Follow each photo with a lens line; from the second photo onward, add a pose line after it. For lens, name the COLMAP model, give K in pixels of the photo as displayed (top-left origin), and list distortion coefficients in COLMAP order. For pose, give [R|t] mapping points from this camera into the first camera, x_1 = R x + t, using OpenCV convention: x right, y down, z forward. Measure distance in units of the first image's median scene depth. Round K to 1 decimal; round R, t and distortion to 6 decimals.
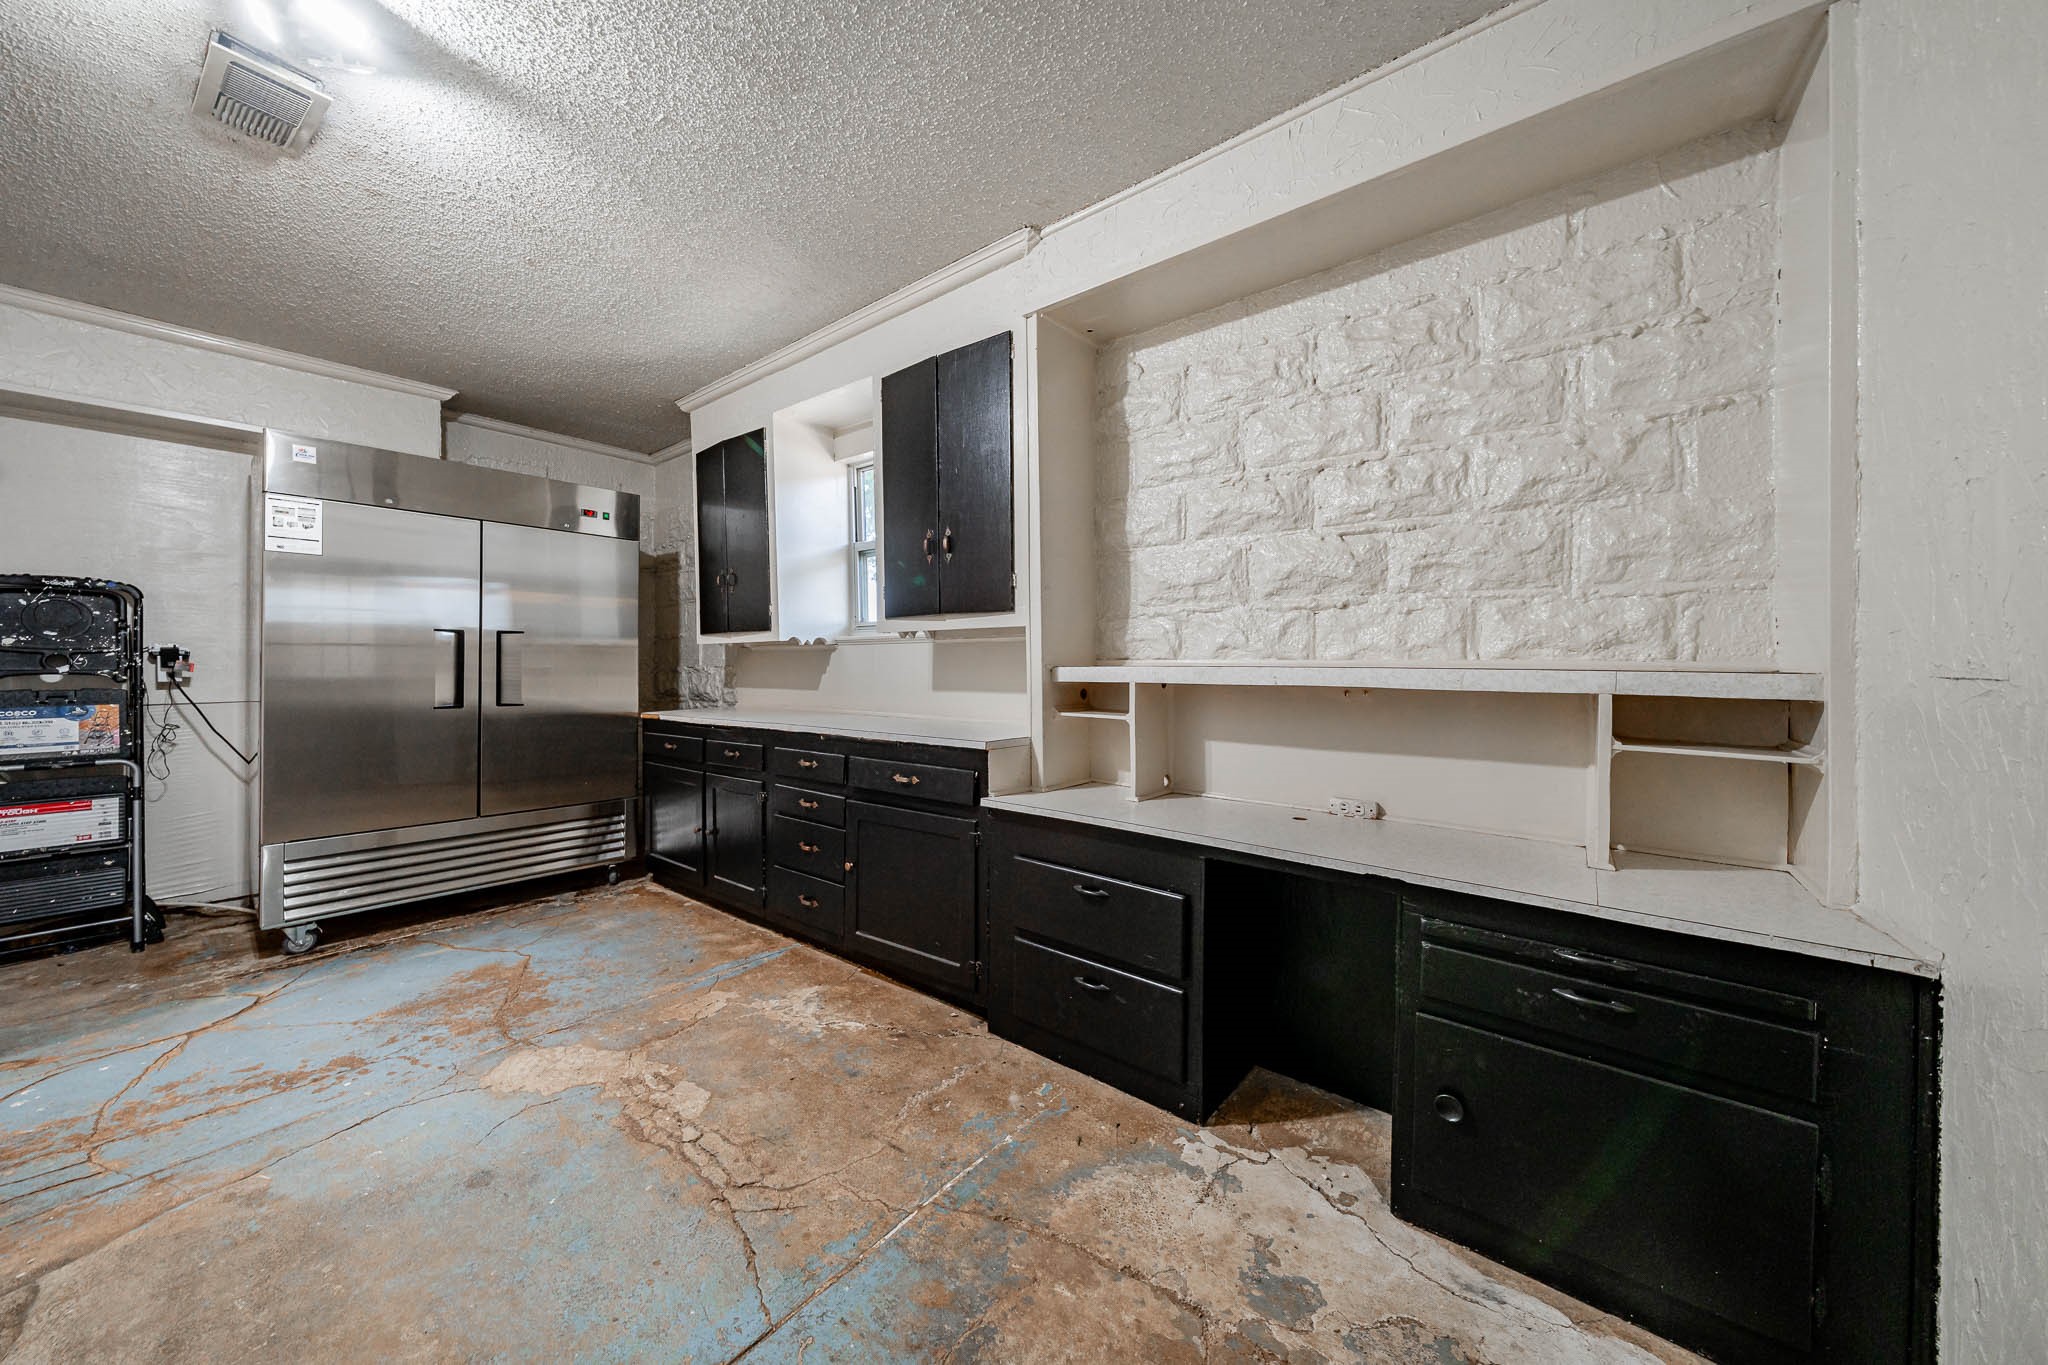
lens RADIAL K [[710.5, 0, 1015.0], [0, 710.5, 667.5], [0, 0, 1]] dist [-0.006614, -0.000053]
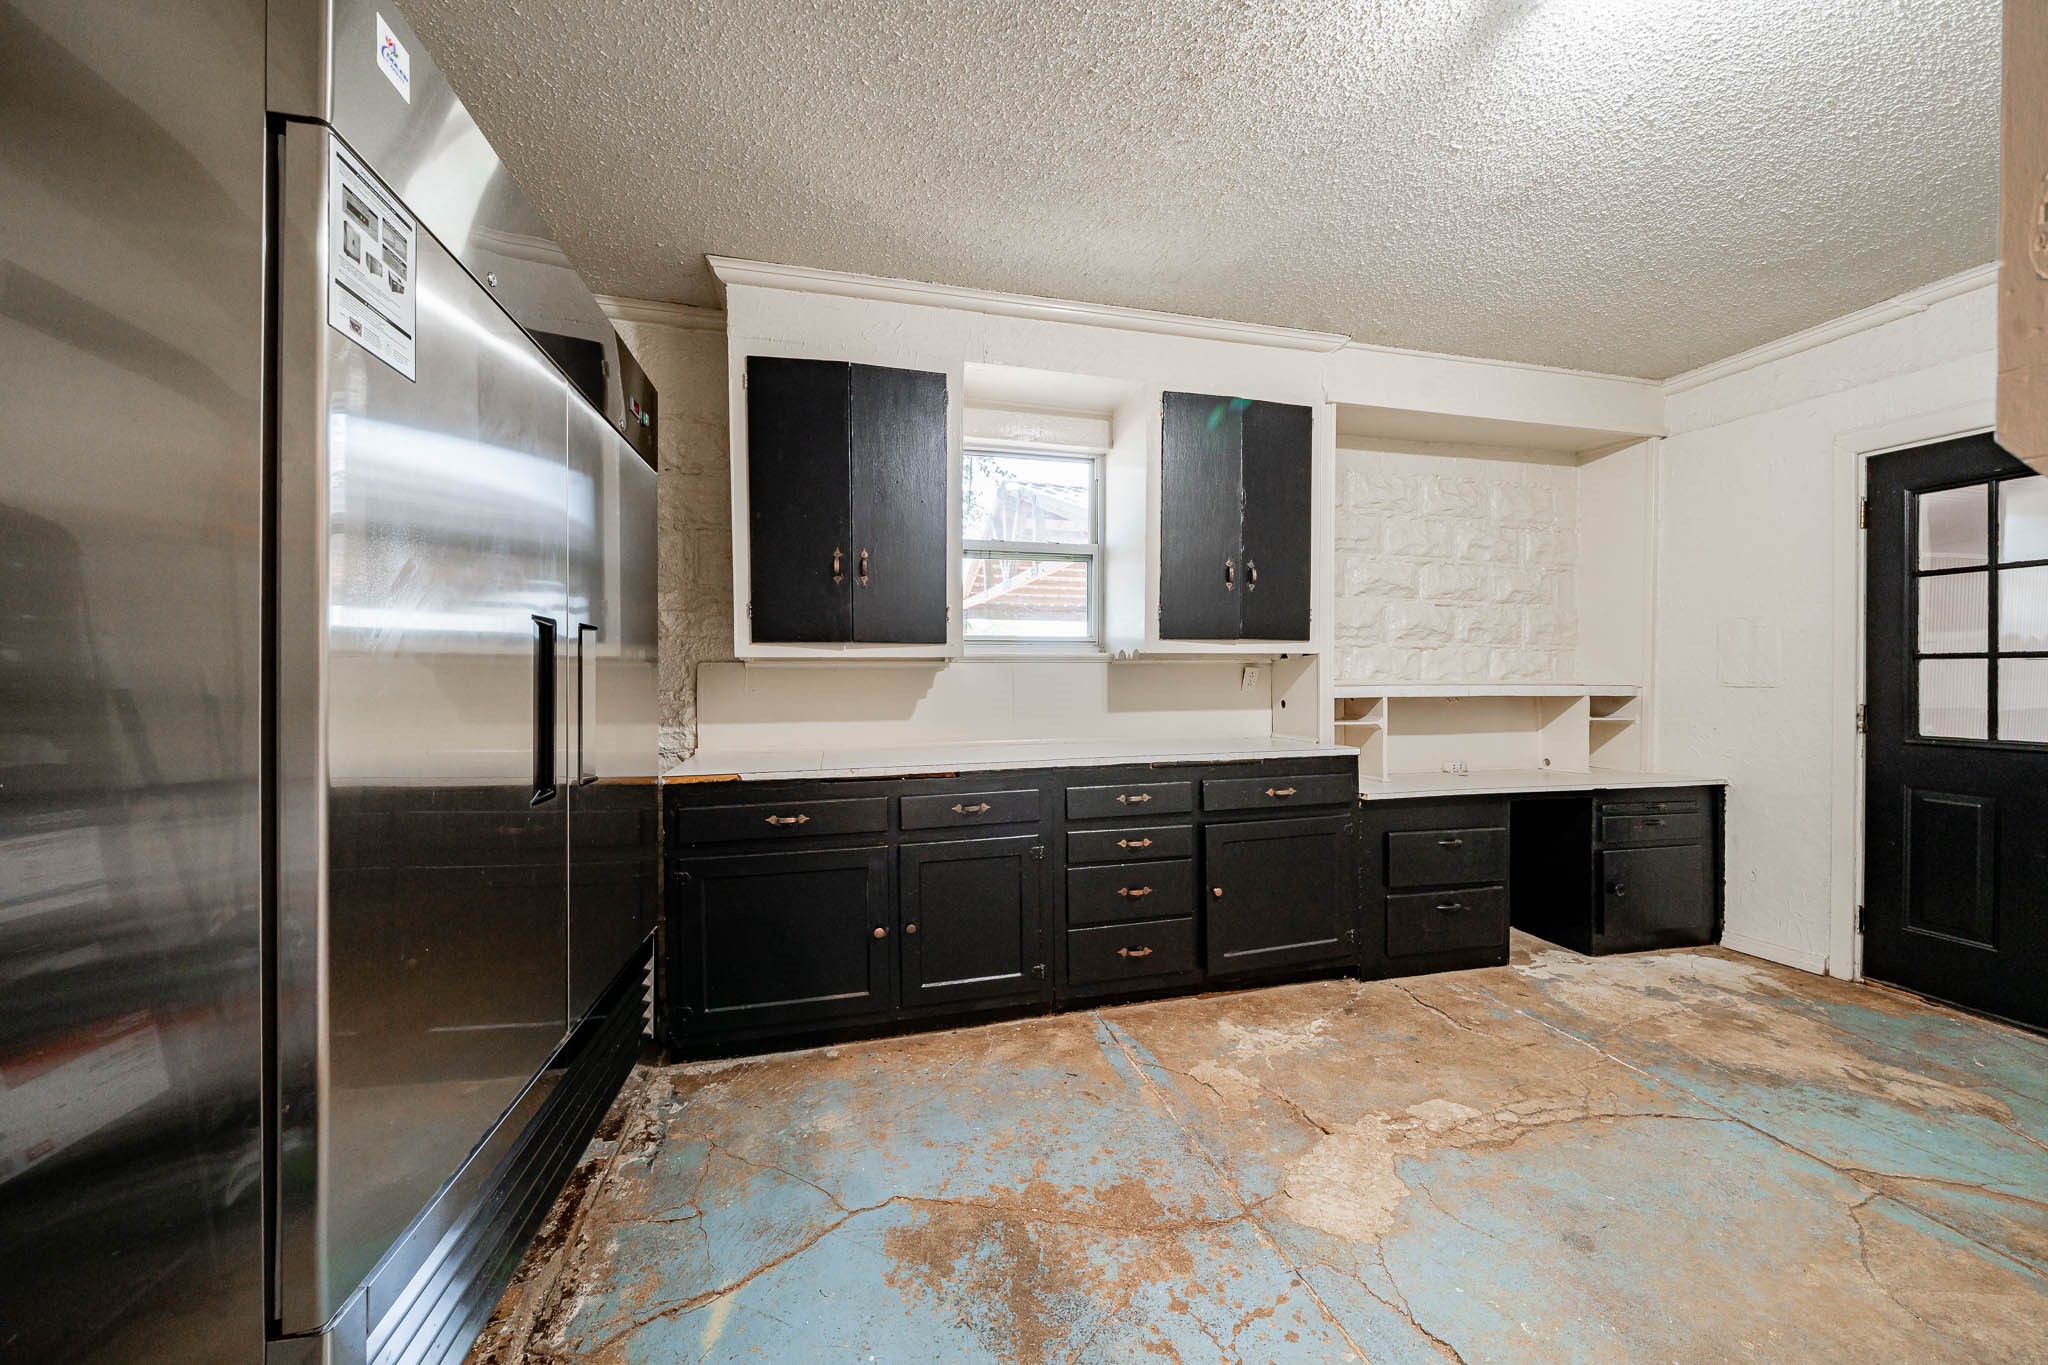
lens RADIAL K [[710.5, 0, 1024.8], [0, 710.5, 683.8], [0, 0, 1]] dist [-0.006614, -0.000053]
pose [[0.602965, -0.009948, 0.797706, -1.289607], [0.007277, 0.999949, 0.006969, -0.018812], [-0.797734, 0.001603, 0.603007, 0.678016]]
